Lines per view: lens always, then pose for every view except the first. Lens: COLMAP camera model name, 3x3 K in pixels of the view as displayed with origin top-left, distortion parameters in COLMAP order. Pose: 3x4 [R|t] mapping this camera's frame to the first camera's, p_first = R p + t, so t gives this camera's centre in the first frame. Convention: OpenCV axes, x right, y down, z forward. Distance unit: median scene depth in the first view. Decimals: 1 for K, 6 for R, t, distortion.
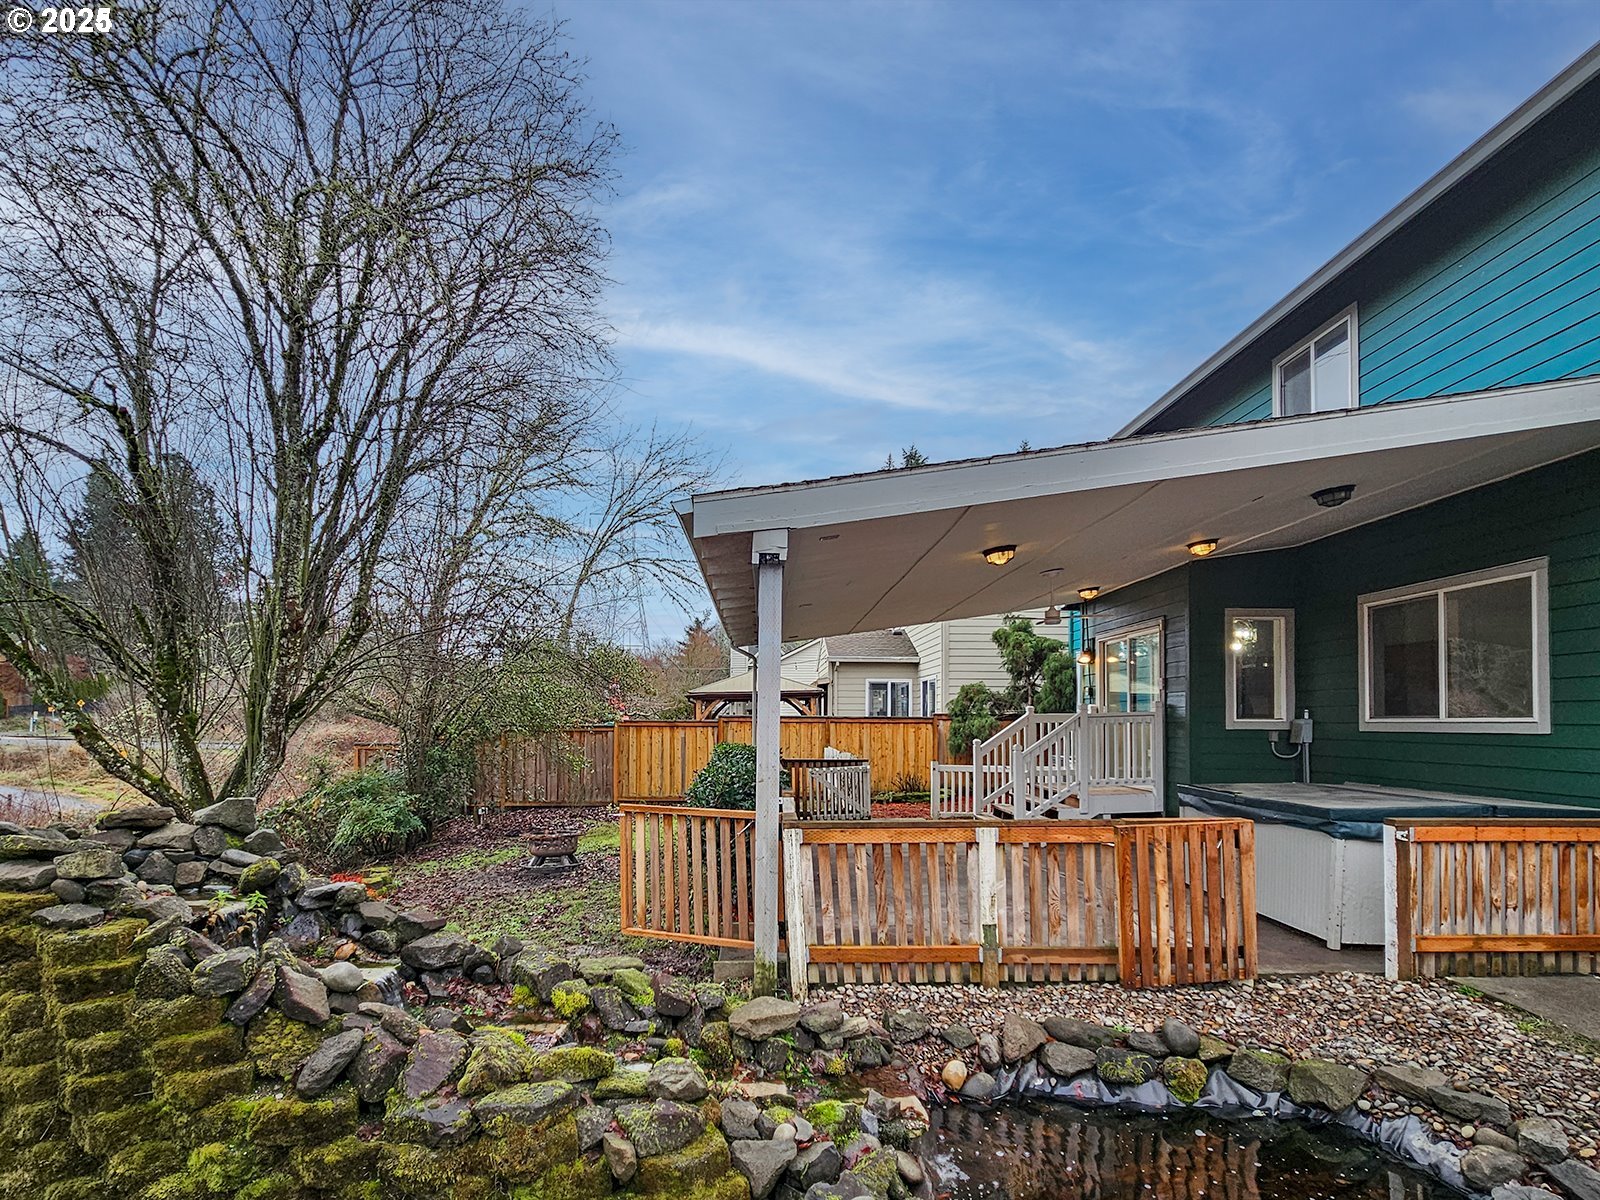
lens RADIAL K [[794.7, 0, 787.3], [0, 794.7, 606.8], [0, 0, 1]] dist [0.002294, 0.001407]
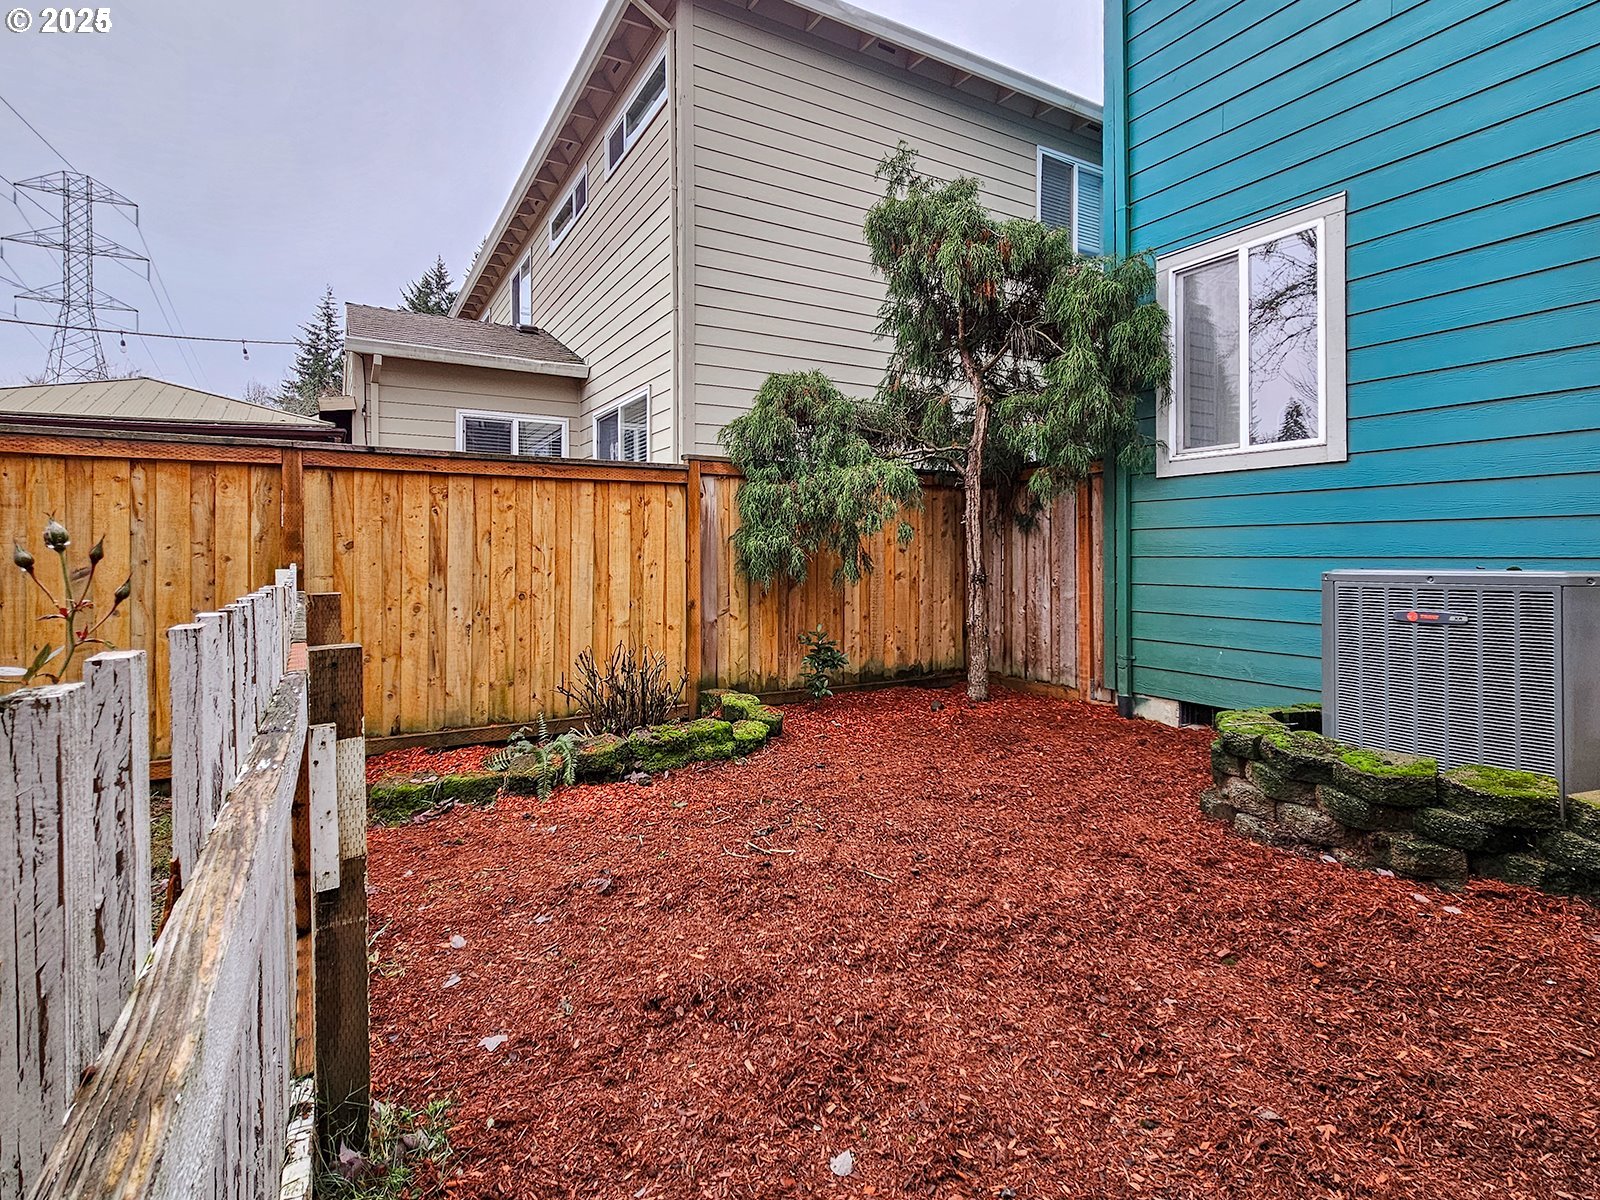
lens RADIAL K [[794.7, 0, 787.3], [0, 794.7, 606.8], [0, 0, 1]] dist [0.002294, 0.001407]
pose [[0.884055, -0.032828, 0.466228, 0.070800], [-0.066136, 0.978706, 0.194319, 0.129245], [-0.462680, -0.202623, 0.863059, 0.701799]]
